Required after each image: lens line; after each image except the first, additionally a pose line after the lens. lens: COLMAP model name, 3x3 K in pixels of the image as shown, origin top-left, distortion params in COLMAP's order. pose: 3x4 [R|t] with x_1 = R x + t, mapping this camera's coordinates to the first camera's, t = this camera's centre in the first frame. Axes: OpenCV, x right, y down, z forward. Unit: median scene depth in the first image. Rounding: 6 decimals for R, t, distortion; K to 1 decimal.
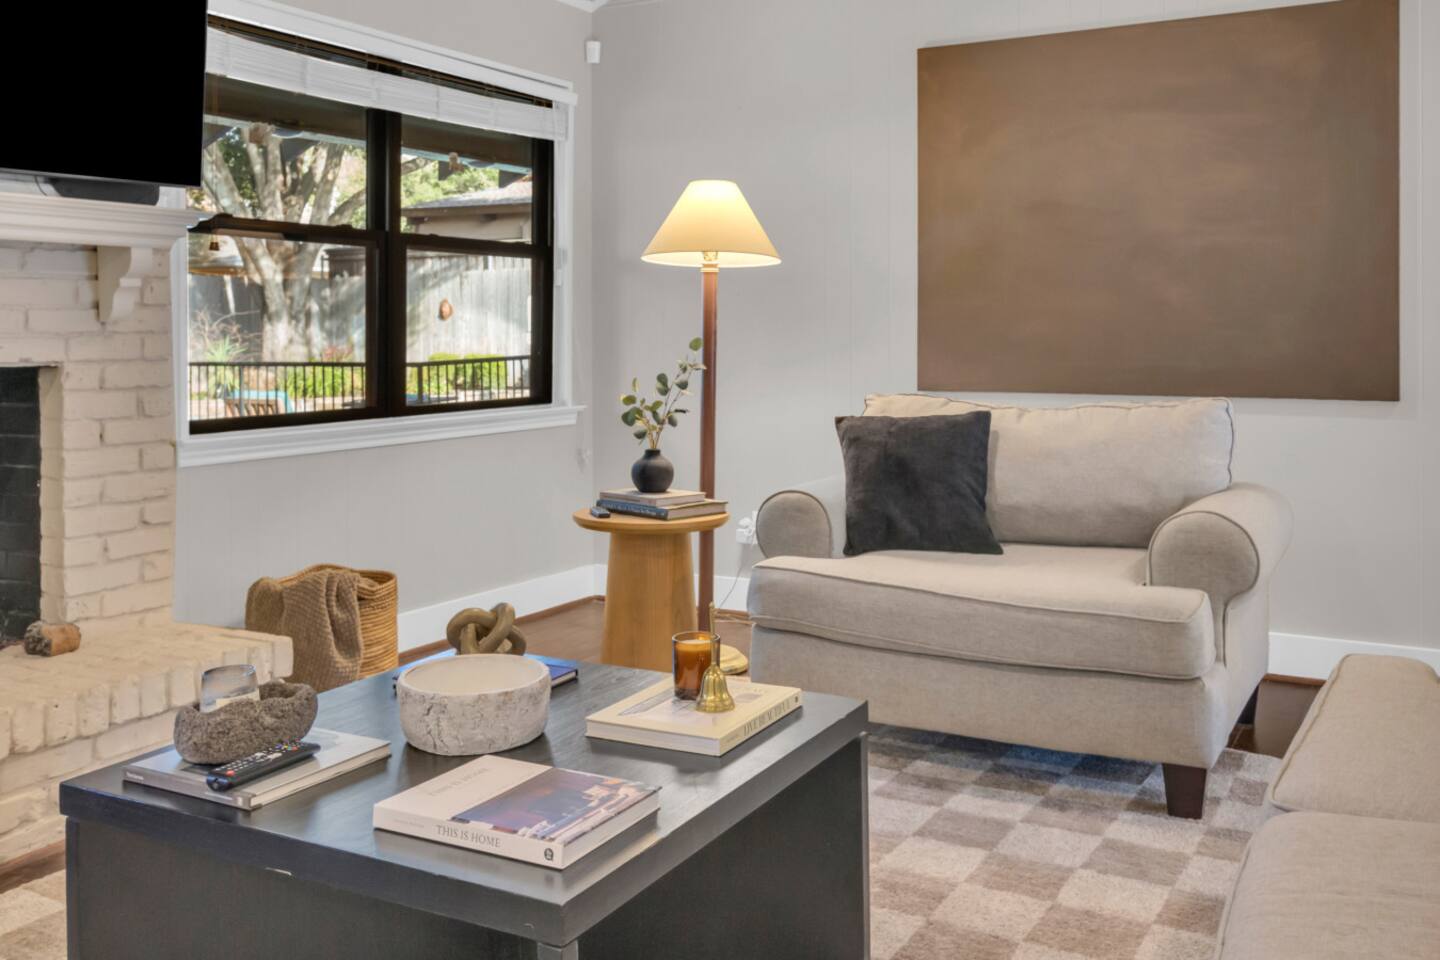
lens RADIAL K [[1306.3, 0, 750.7], [0, 1306.3, 495.7], [0, 0, 1]] dist [-0.008470, 0.007914]
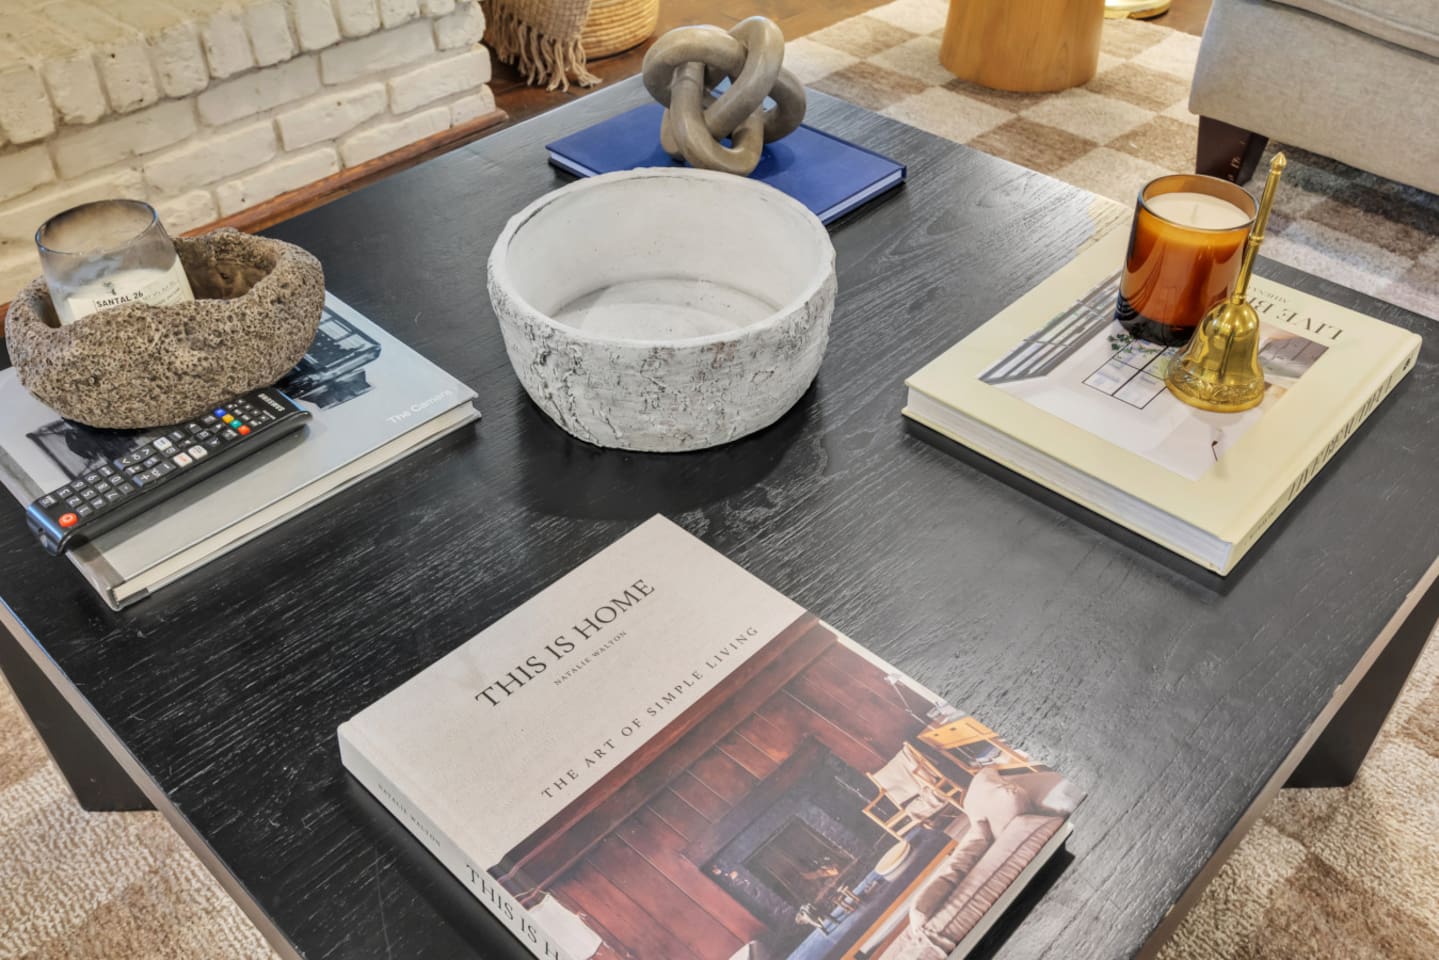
lens RADIAL K [[1305.4, 0, 750.2], [0, 1305.4, 495.7], [0, 0, 1]] dist [-0.008470, 0.007914]
pose [[0.966237, 0.171793, -0.192025, -0.076193], [-0.040210, 0.836688, 0.546202, -0.028430], [0.254499, -0.520039, 0.815346, 0.537565]]
